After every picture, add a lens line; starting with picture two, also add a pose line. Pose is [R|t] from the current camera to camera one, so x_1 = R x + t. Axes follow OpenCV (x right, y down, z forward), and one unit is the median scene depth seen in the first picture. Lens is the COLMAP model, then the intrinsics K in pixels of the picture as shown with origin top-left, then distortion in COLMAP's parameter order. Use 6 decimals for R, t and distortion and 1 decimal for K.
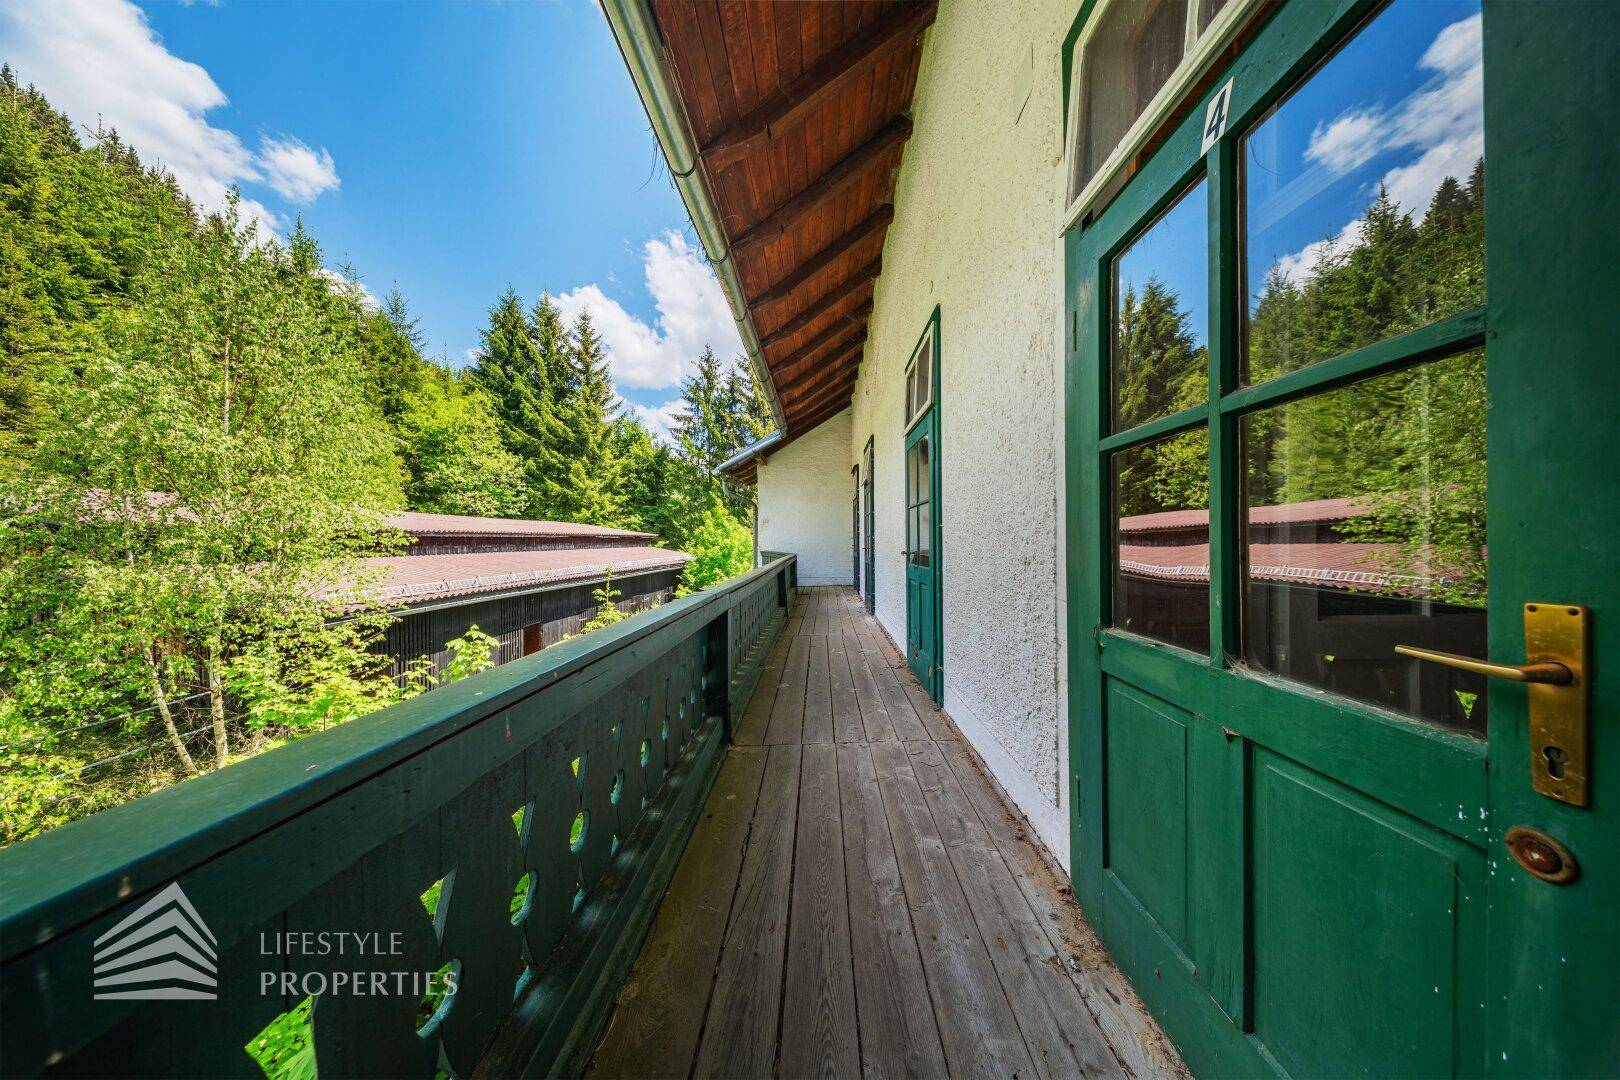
lens RADIAL K [[468.9, 0, 810.8], [0, 468.9, 541.2], [0, 0, 1]] dist [0.023405, -0.007718]
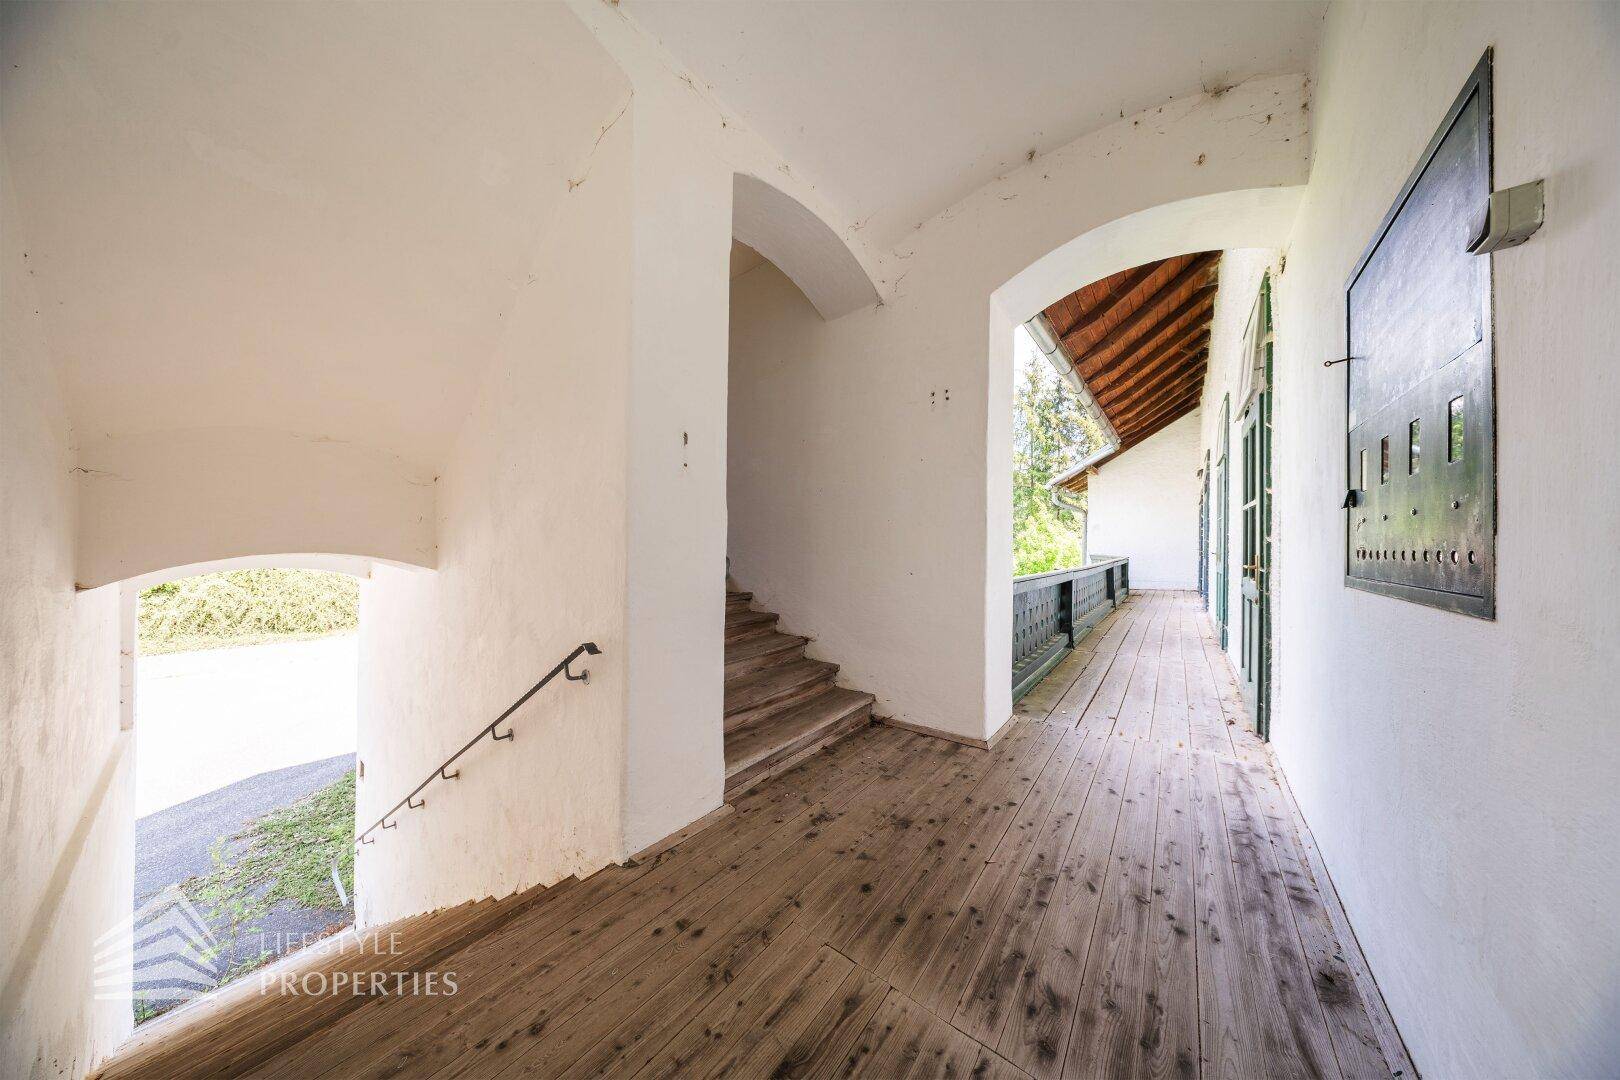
lens RADIAL K [[476.4, 0, 818.7], [0, 476.4, 554.2], [0, 0, 1]] dist [0.000036, -0.000029]
pose [[0.812522, 0.018858, -0.582626, 0.023394], [-0.009210, 0.999767, 0.019515, 0.005175], [0.582858, -0.010490, 0.812506, -0.247017]]
